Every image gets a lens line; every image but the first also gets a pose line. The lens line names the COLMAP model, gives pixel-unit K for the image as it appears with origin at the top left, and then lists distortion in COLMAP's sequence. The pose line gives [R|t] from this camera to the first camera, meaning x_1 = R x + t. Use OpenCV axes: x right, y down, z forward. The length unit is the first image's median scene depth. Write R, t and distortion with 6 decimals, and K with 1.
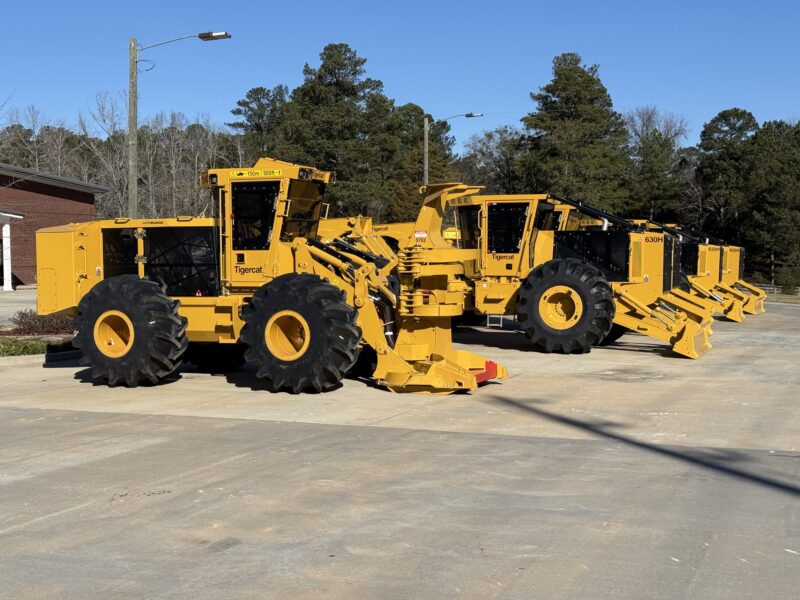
lens RADIAL K [[1114.8, 0, 396.9], [0, 1114.8, 297.0], [0, 0, 1]] dist [0.128852, 0.000000]
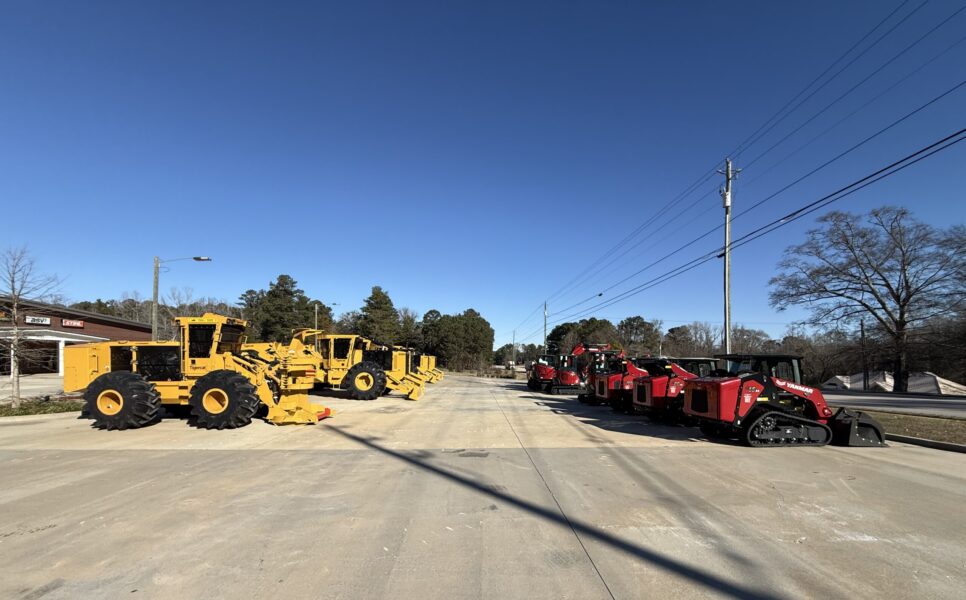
lens RADIAL K [[383.0, 0, 483.9], [0, 383.0, 361.6], [0, 0, 1]] dist [-0.003559, -0.000319]
pose [[0.913721, 0.003166, 0.406331, 0.058022], [0.007794, 0.999649, -0.025315, -0.013907], [-0.406268, 0.026298, 0.913375, 0.161058]]
